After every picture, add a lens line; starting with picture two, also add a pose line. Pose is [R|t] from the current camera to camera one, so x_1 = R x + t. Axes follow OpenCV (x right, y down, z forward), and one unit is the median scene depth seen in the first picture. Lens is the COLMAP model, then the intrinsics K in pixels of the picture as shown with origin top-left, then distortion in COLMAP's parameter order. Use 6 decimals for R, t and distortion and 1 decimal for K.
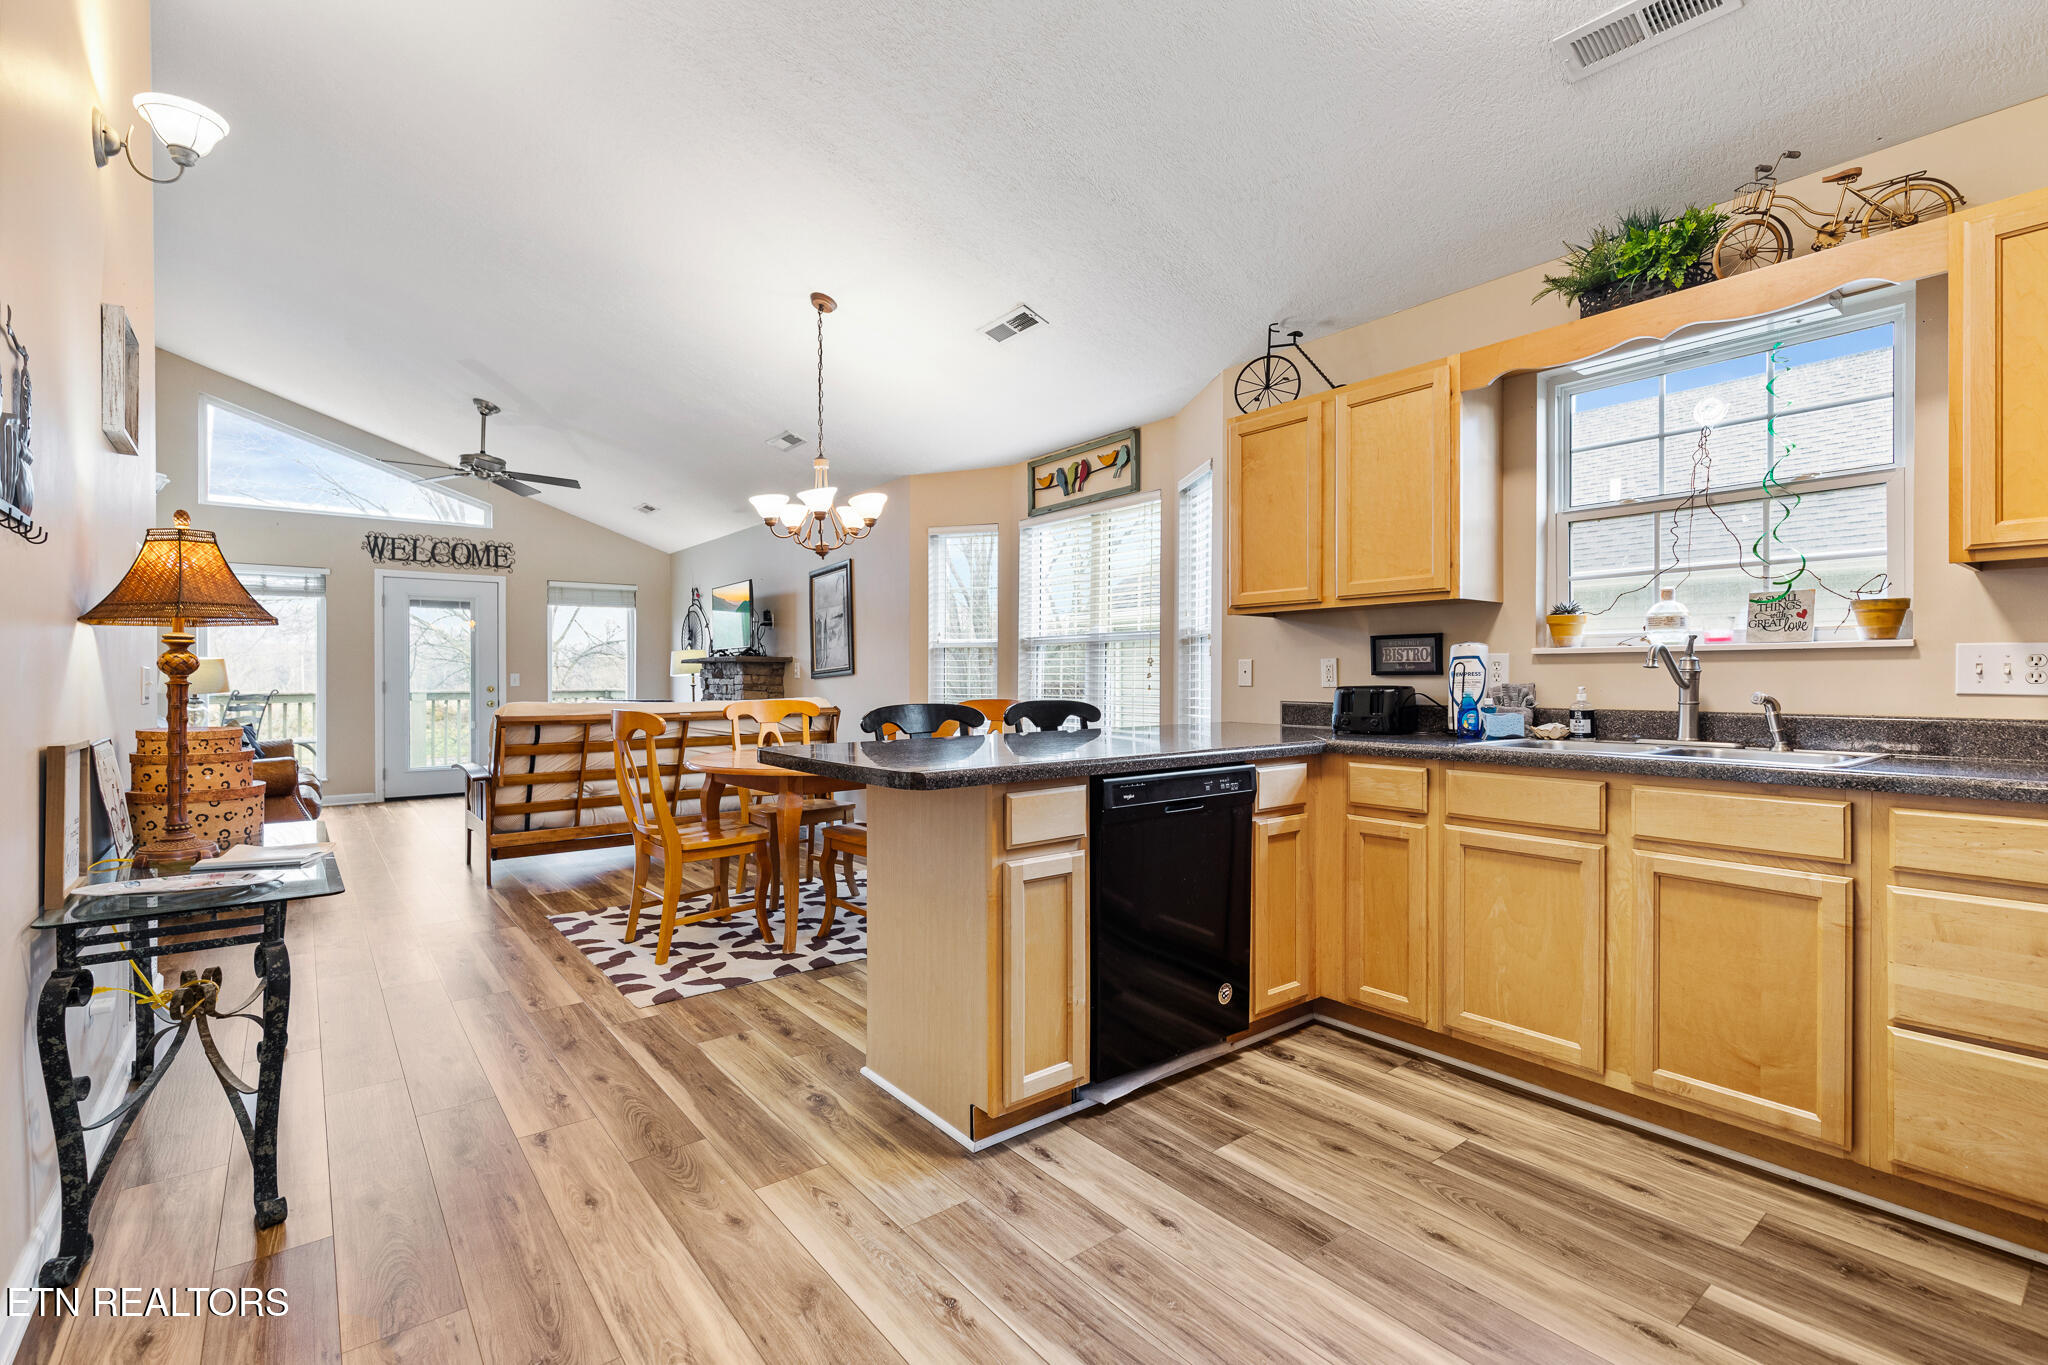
lens RADIAL K [[924.2, 0, 1021.8], [0, 924.2, 677.8], [0, 0, 1]] dist [0.005147, -0.000430]
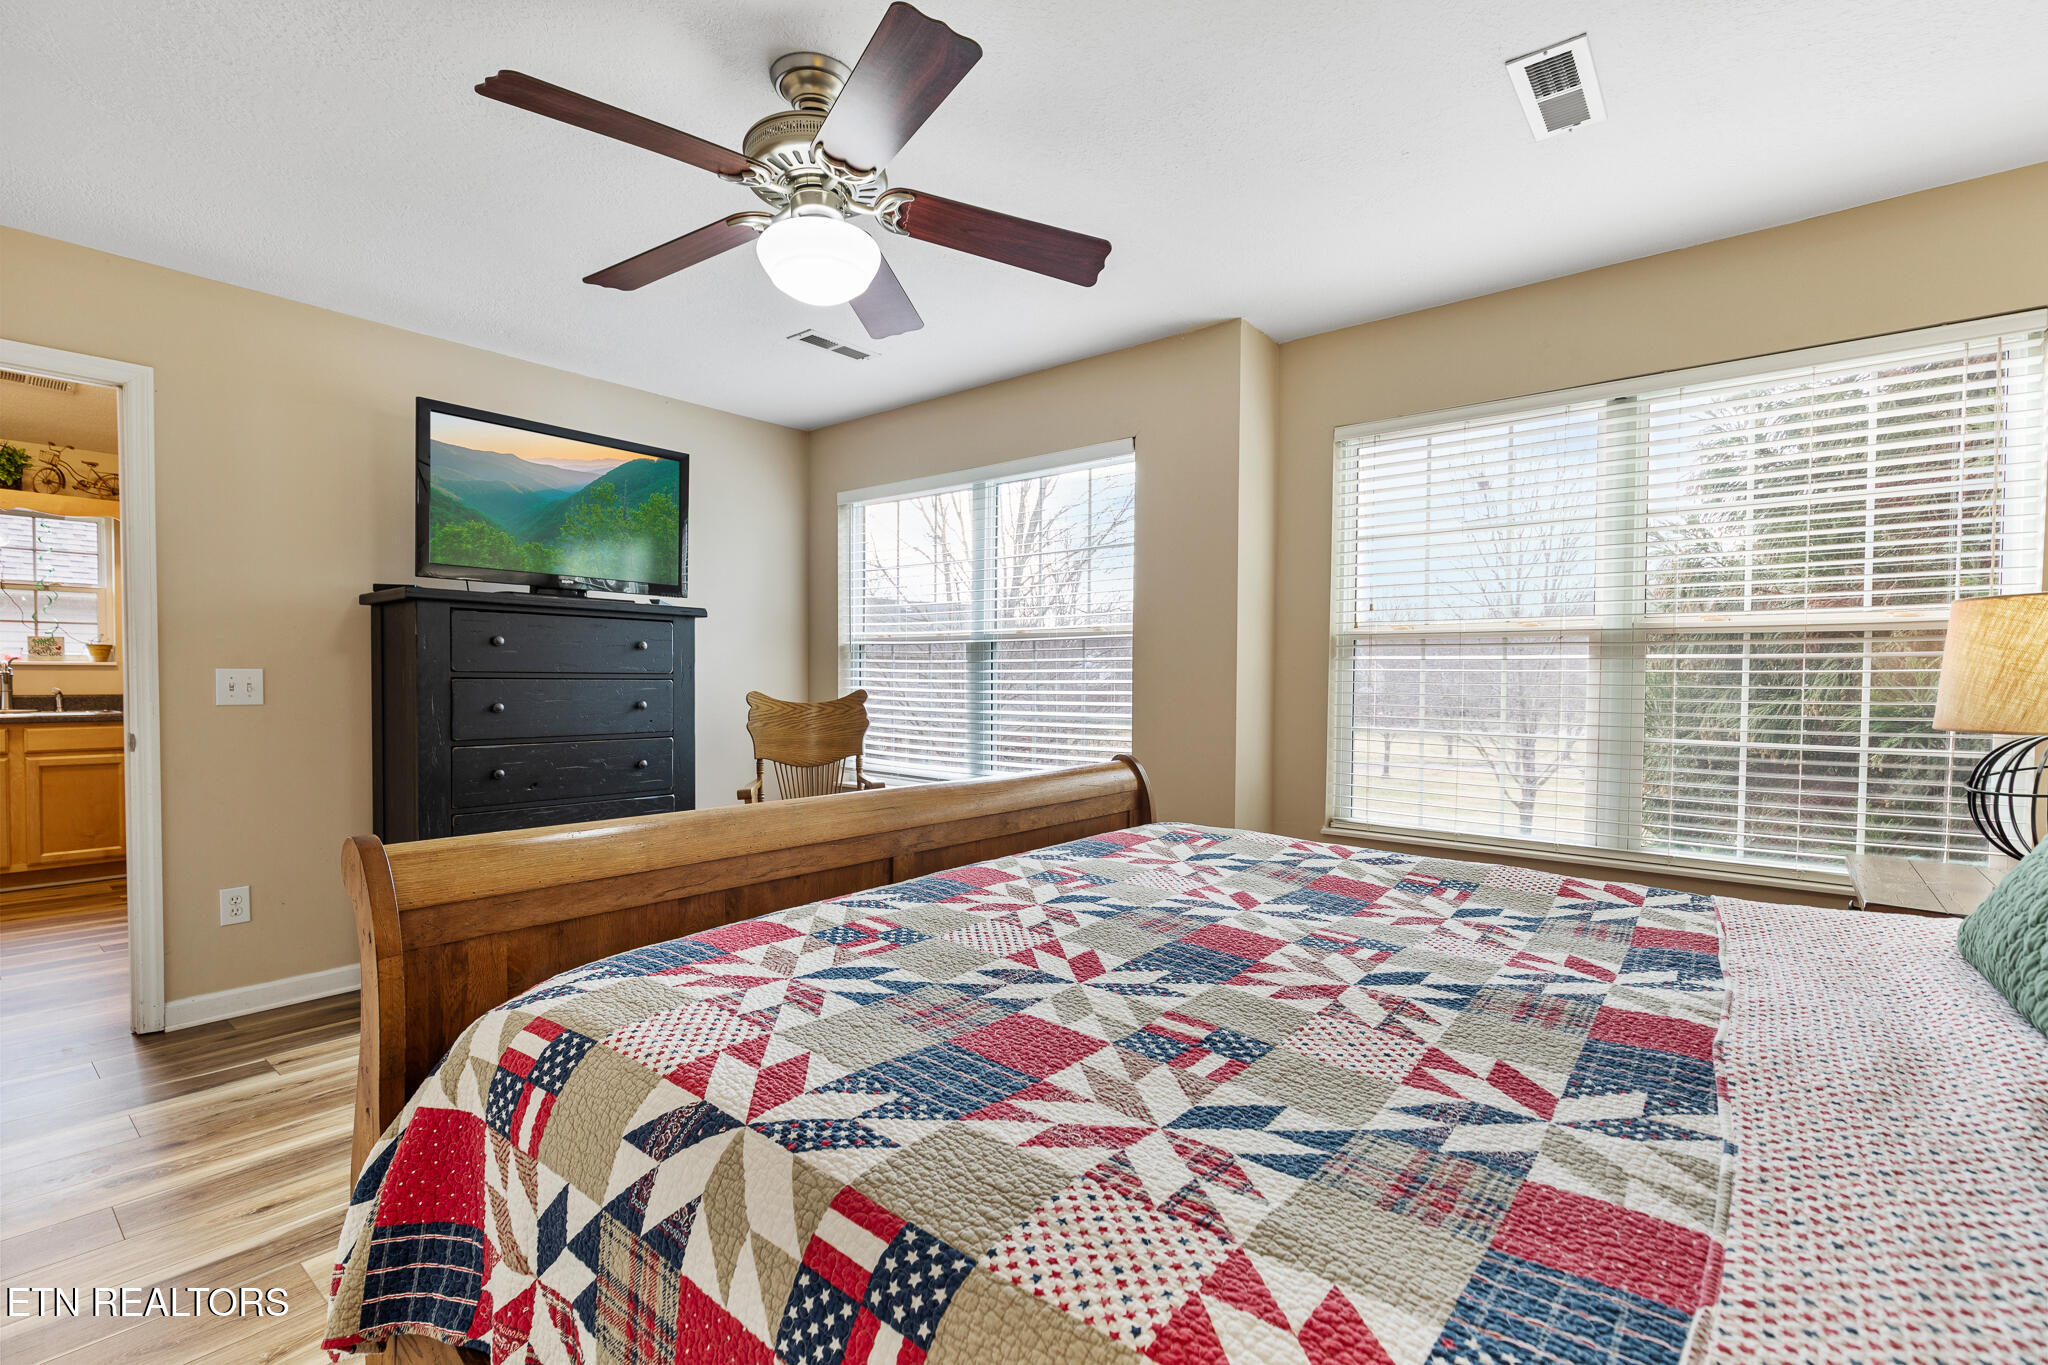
lens RADIAL K [[915.2, 0, 1021.7], [0, 915.2, 689.1], [0, 0, 1]] dist [0.005699, -0.001157]
pose [[-0.215194, -0.016317, 0.976435, -1.247796], [-0.000322, 0.999862, 0.016638, -0.008024], [-0.976571, 0.003266, -0.215169, -0.520734]]
